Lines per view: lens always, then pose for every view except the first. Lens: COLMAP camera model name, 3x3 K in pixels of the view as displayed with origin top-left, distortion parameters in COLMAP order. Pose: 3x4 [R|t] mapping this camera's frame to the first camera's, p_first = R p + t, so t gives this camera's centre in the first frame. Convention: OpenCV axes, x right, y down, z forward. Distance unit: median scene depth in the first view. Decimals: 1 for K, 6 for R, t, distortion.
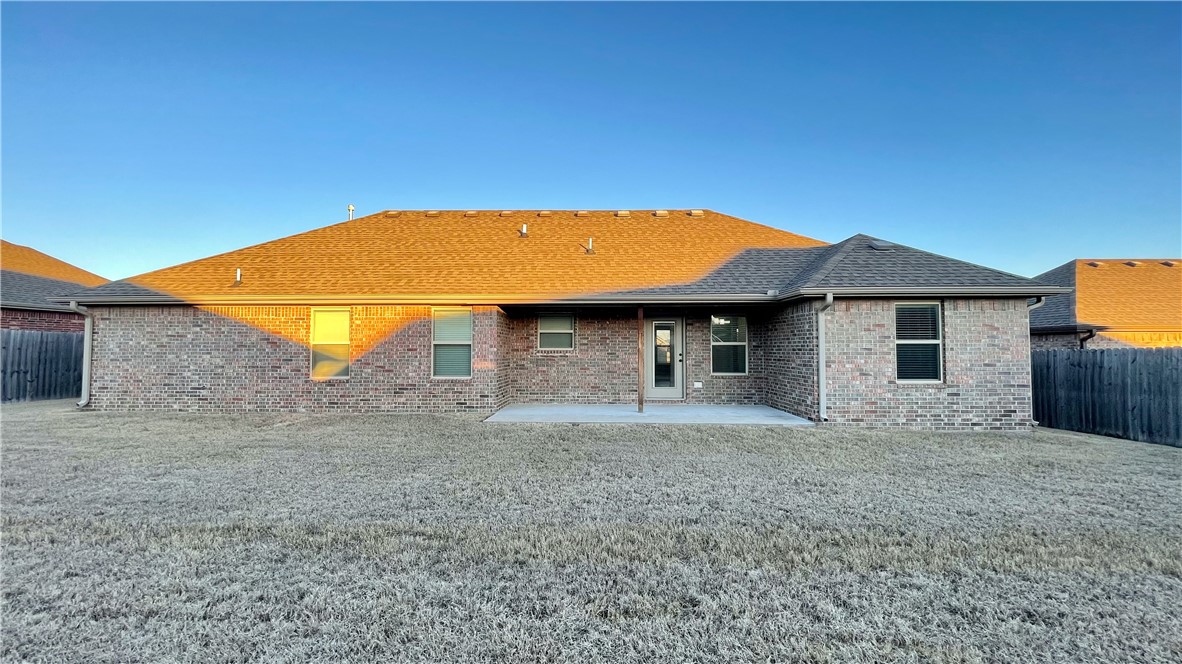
lens RADIAL K [[476.1, 0, 589.4], [0, 476.1, 332.4], [0, 0, 1]] dist [-0.001454, 0.000213]
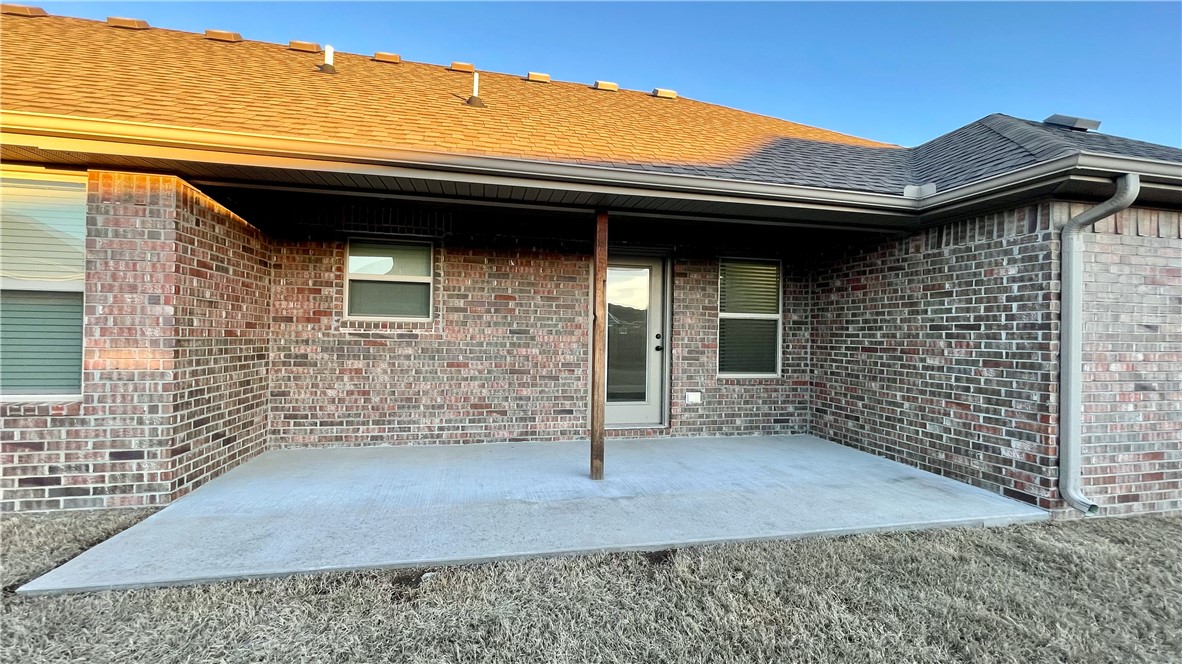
lens RADIAL K [[476.1, 0, 584.2], [0, 476.1, 330.4], [0, 0, 1]] dist [-0.001454, 0.000213]
pose [[0.974456, 0.017529, 0.223893, 0.005490], [-0.023928, 0.999378, 0.025899, 0.030318], [-0.223299, -0.030595, 0.974270, 0.547470]]
